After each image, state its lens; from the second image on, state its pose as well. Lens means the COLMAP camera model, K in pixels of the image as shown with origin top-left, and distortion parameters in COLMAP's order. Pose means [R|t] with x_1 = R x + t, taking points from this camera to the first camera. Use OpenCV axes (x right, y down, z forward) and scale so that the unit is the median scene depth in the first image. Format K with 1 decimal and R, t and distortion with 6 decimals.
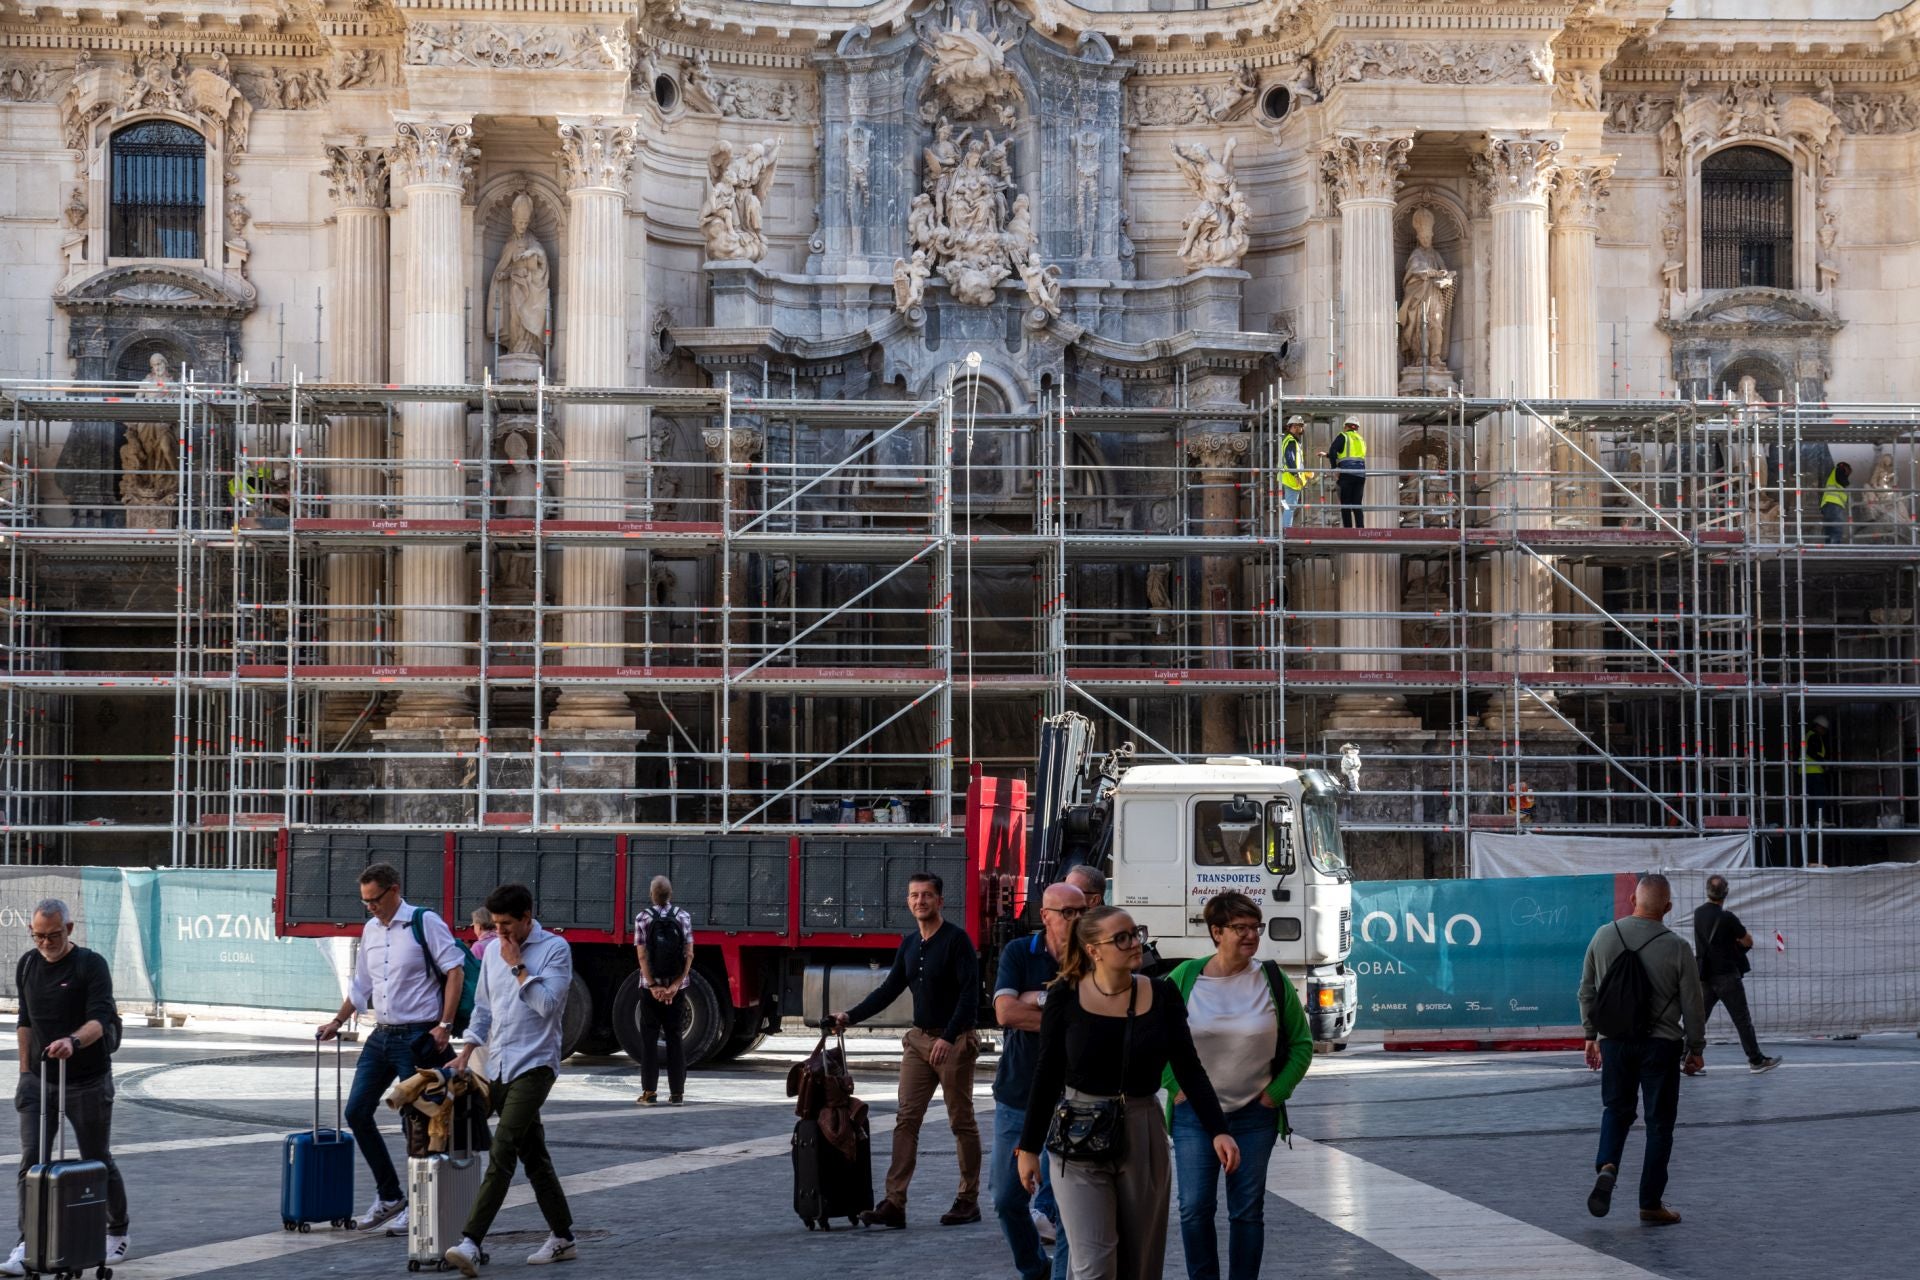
lens RADIAL K [[3316.9, 0, 960.0], [0, 3316.9, 640.0], [0, 0, 1]] dist [0.120190, -0.042497]
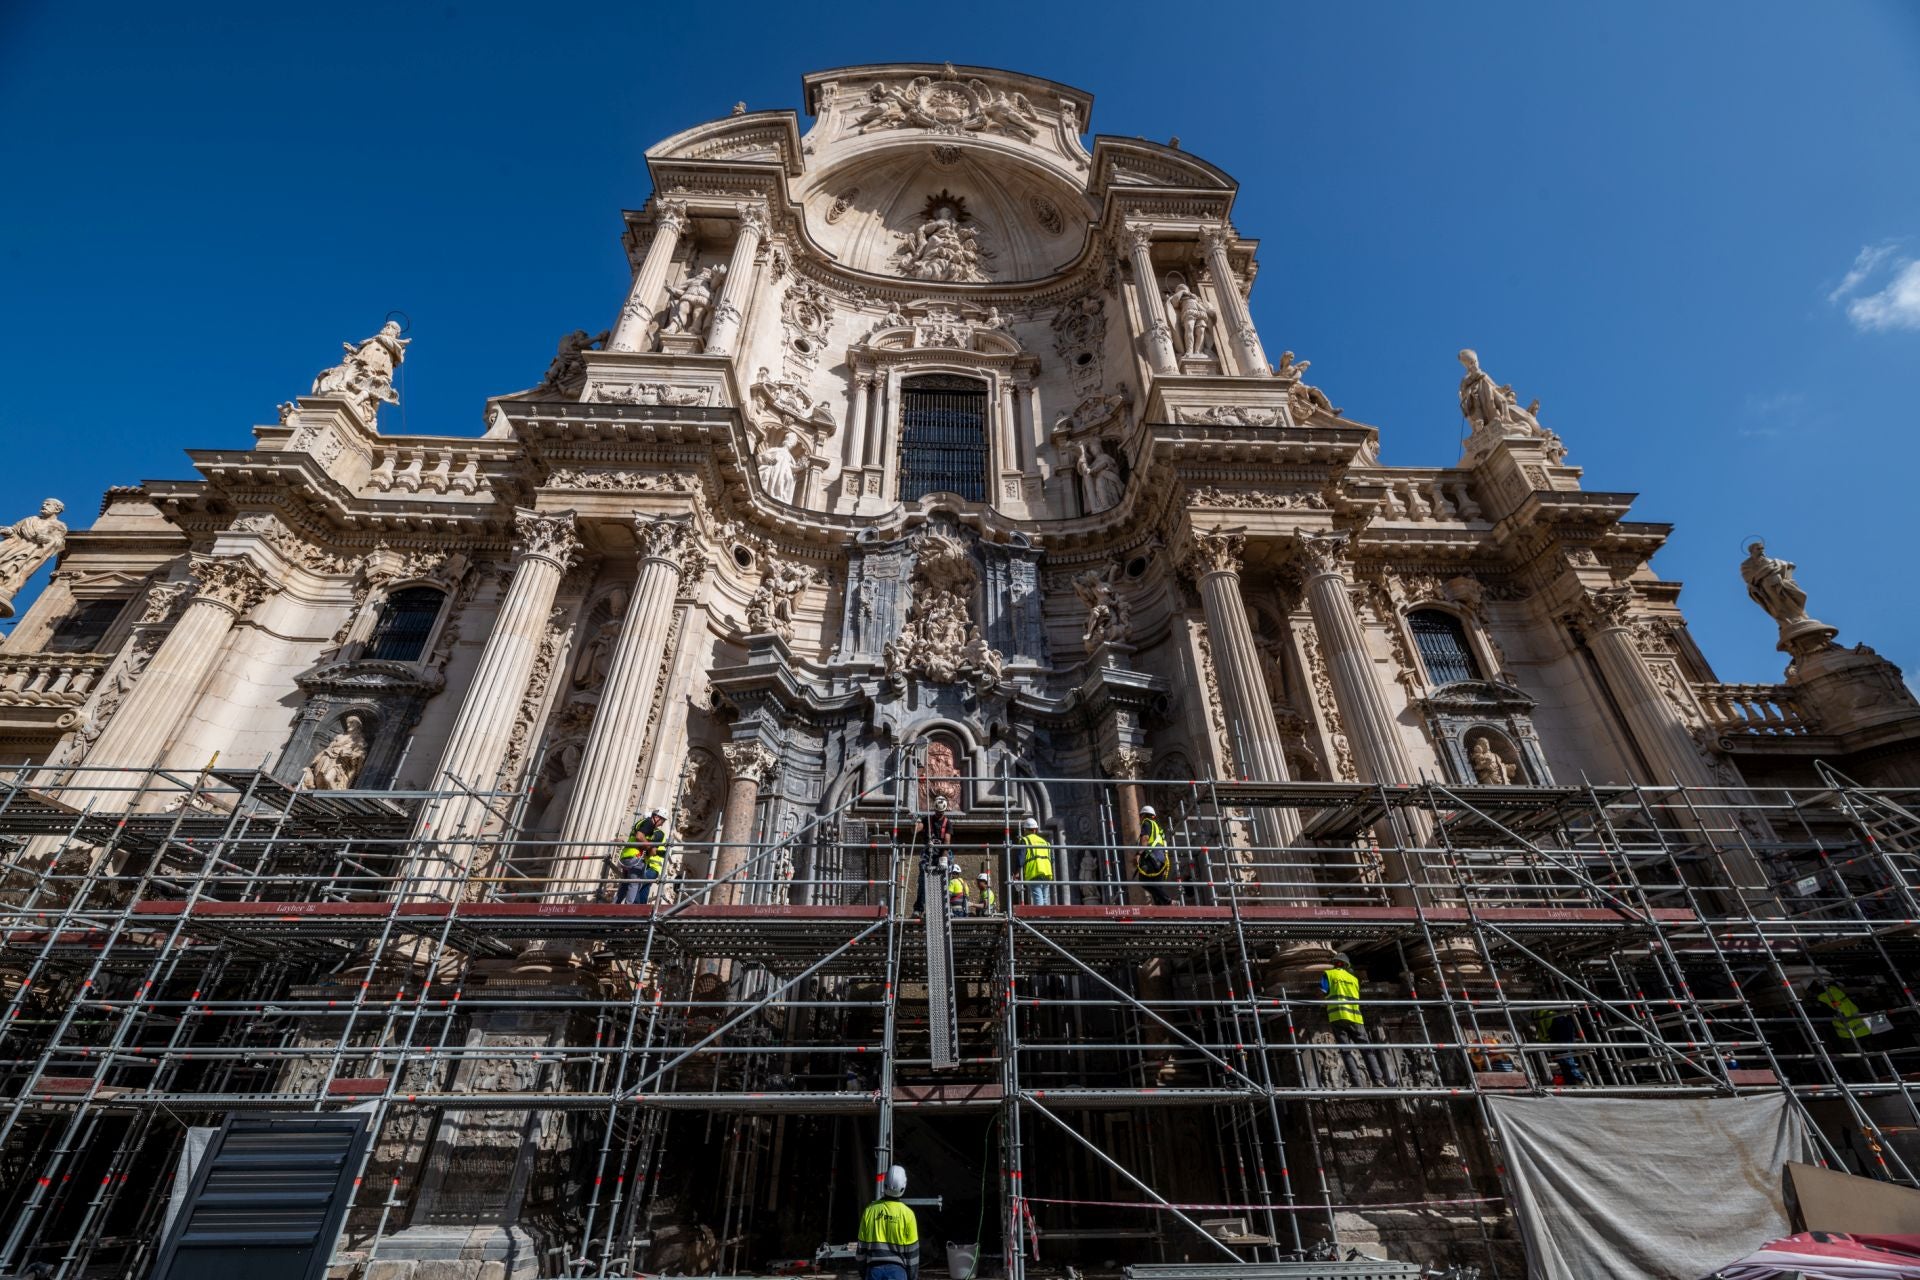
lens RADIAL K [[779.8, 0, 970.8], [0, 779.8, 642.0], [0, 0, 1]] dist [-0.003424, -0.000355]
pose [[0.999524, -0.024027, -0.019356, 0.023640], [0.011392, 0.870420, -0.492177, 0.049522], [0.028674, 0.491723, 0.870280, 0.705385]]
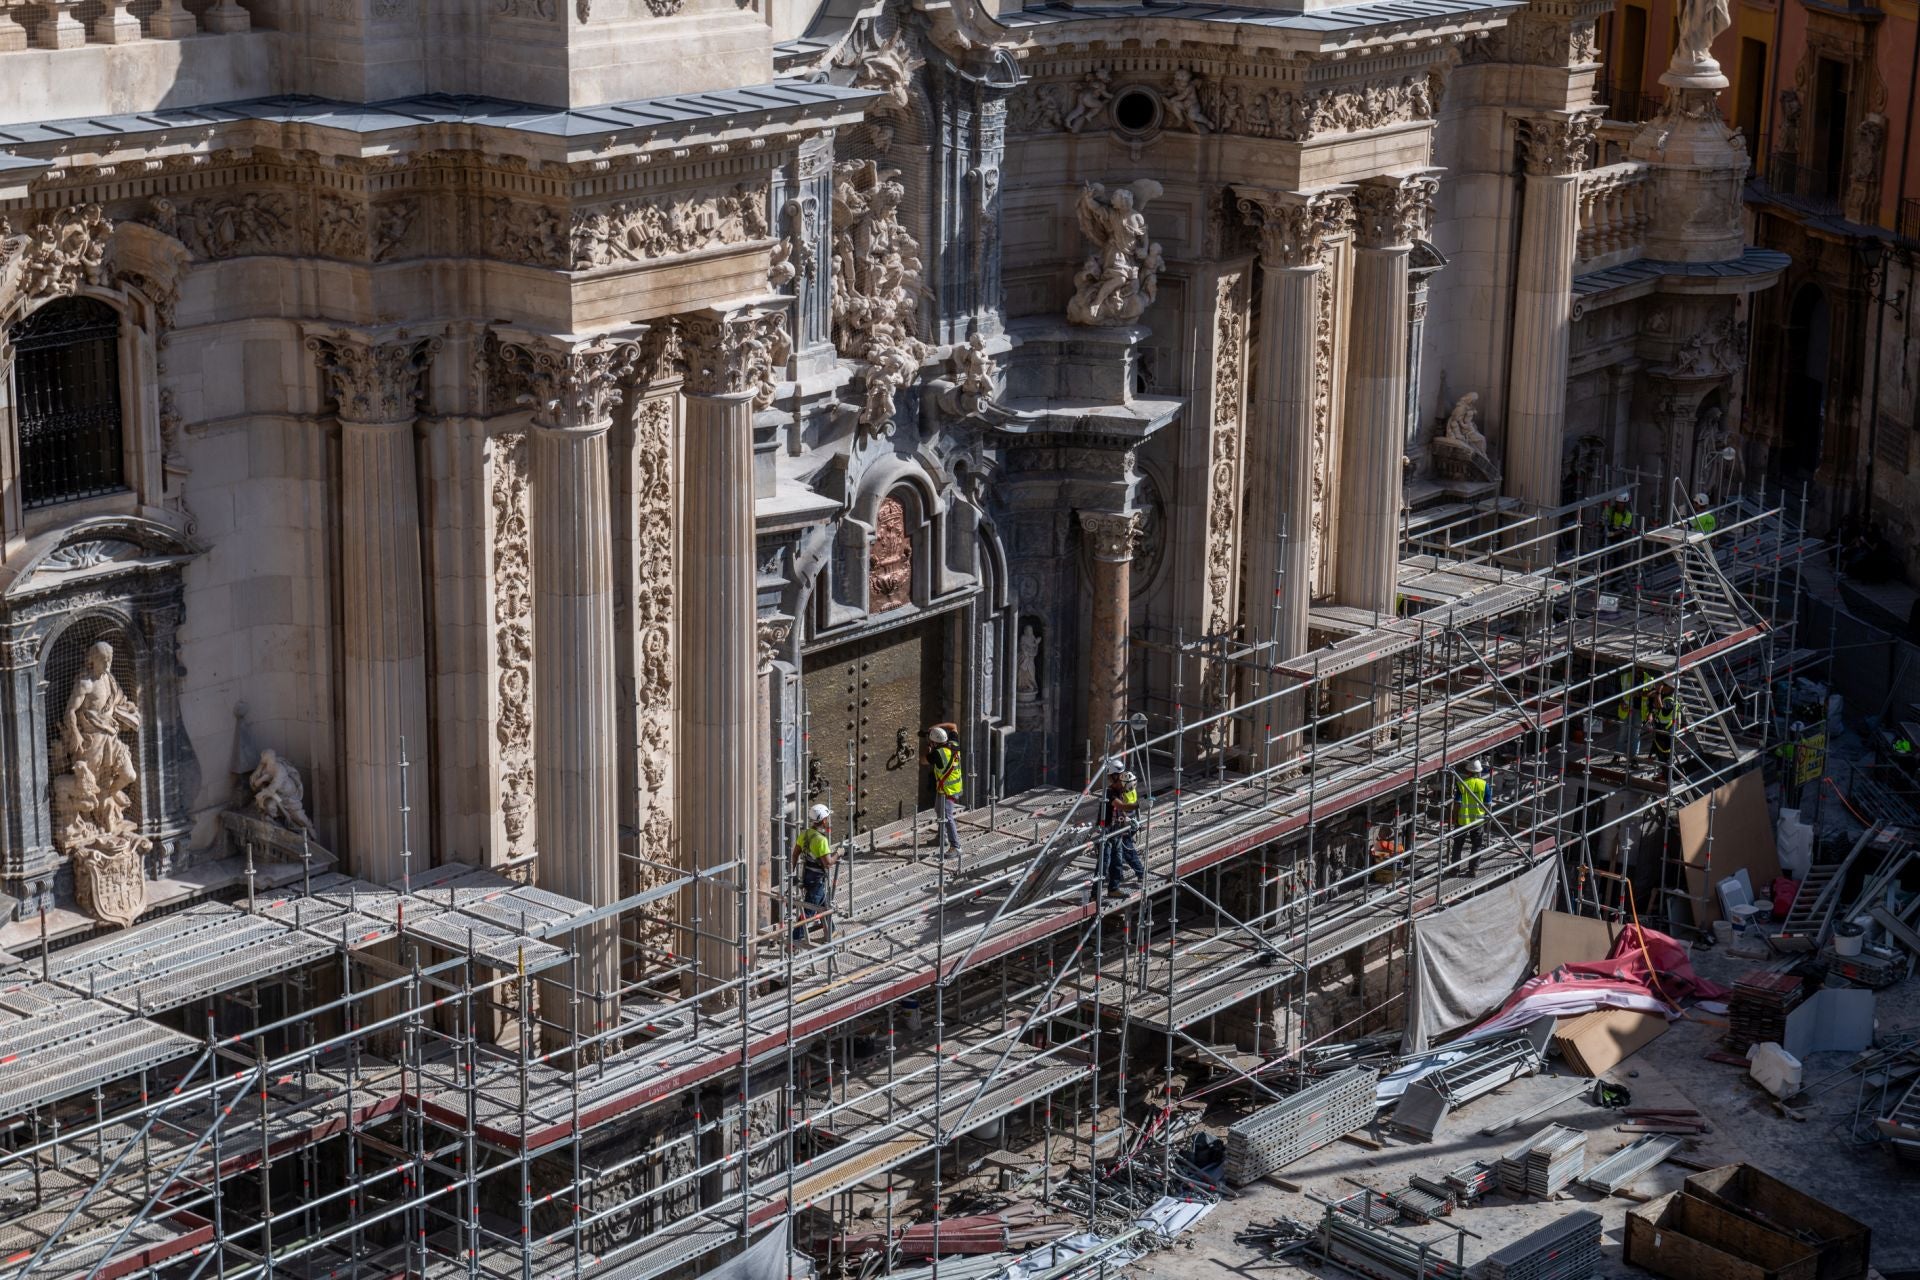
lens RADIAL K [[3514.7, 0, 962.4], [0, 3514.7, 599.6], [0, 0, 1]] dist [0.113691, -0.138159]
pose [[0.698106, -0.175324, 0.694197, -0.612324], [-0.060479, 0.951652, 0.301165, -0.320444], [-0.713436, -0.252229, 0.653751, 0.398265]]
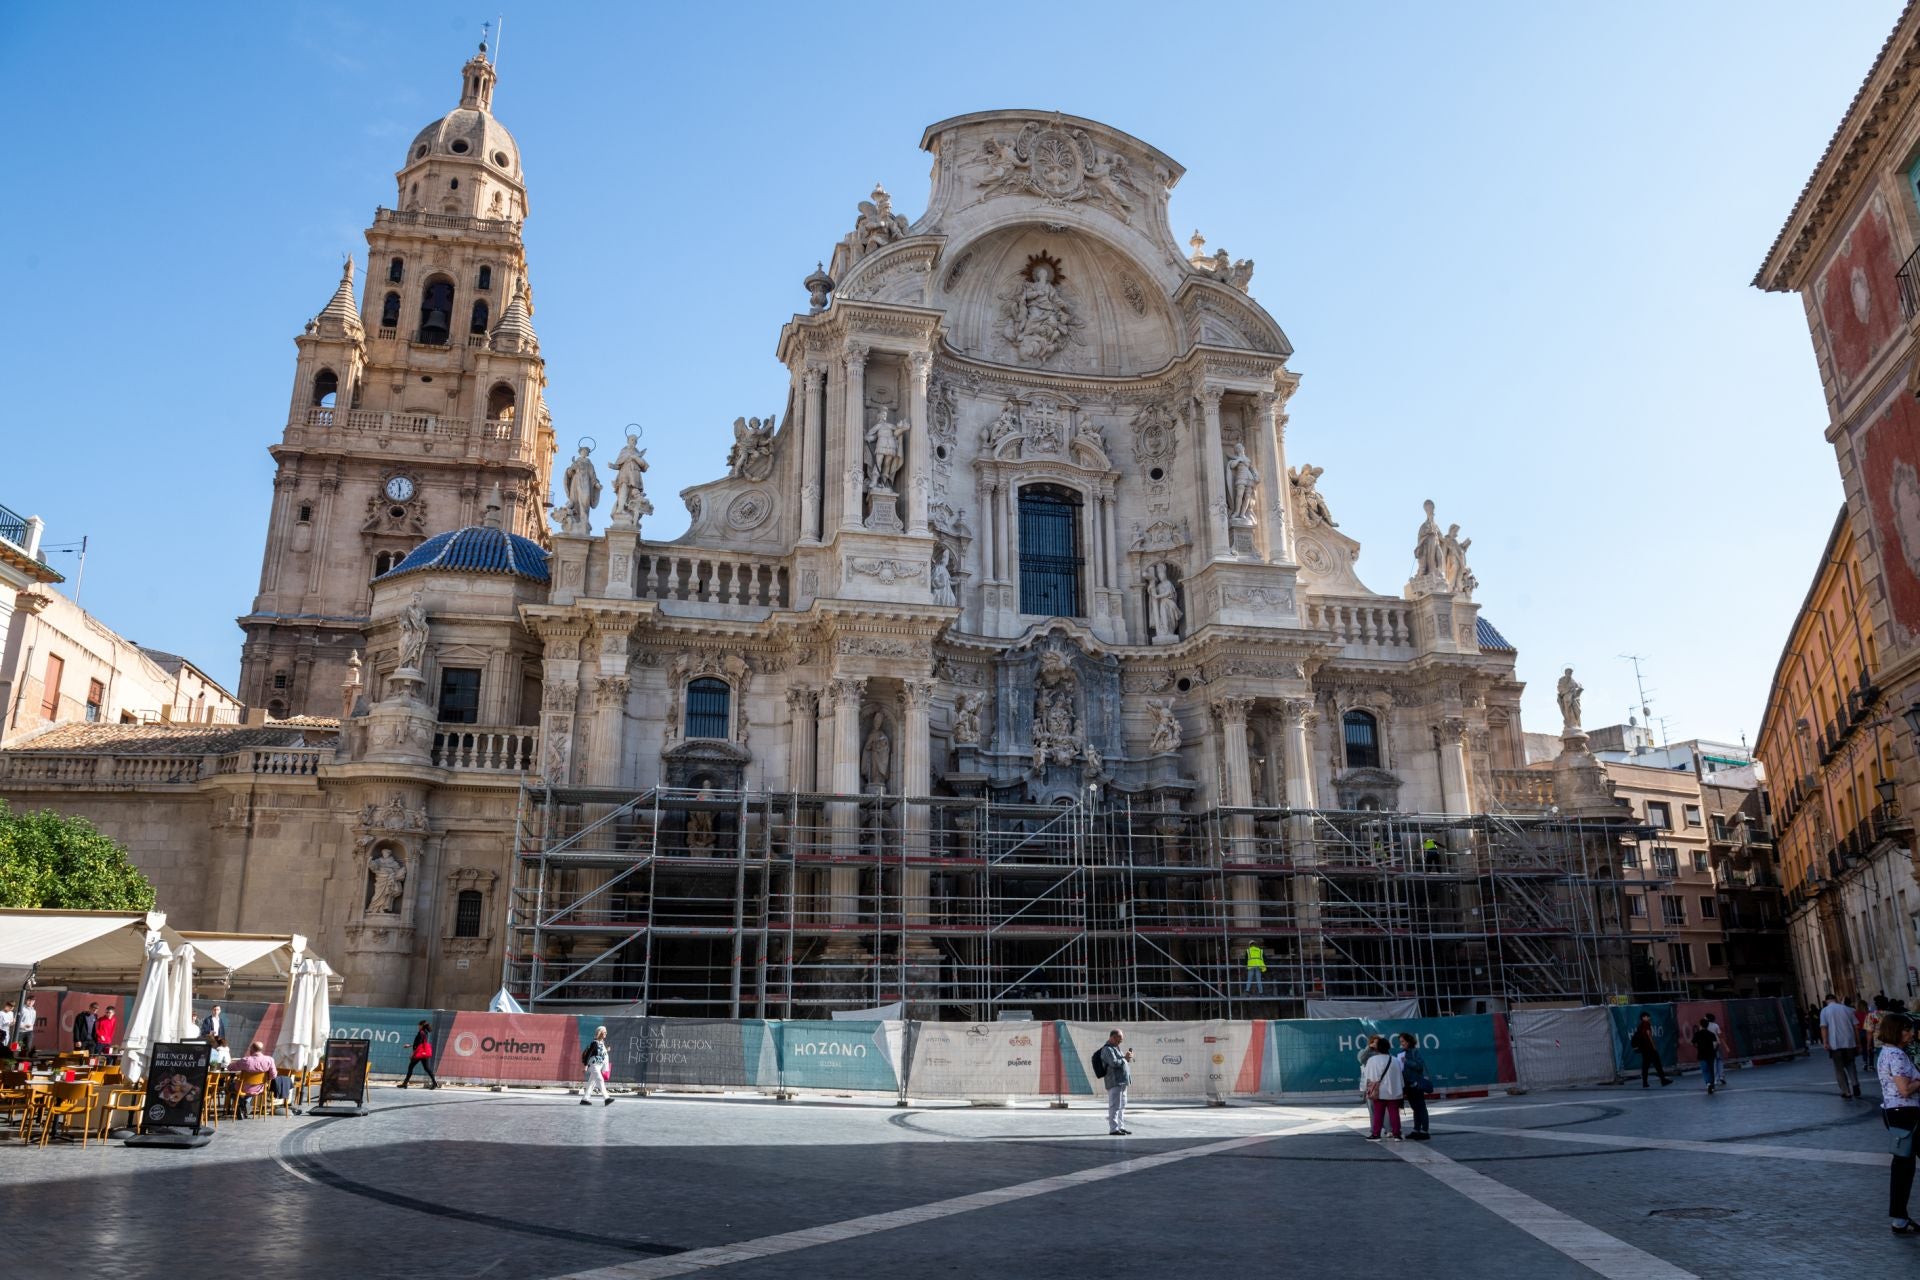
lens RADIAL K [[1304.7, 0, 969.8], [0, 1304.7, 632.3], [0, 0, 1]] dist [-0.048599, -0.006980]
pose [[0.987322, 0.038232, 0.154058, -0.203370], [-0.002835, 0.974652, -0.223709, 0.010900], [-0.158706, 0.220437, 0.962403, 0.121856]]
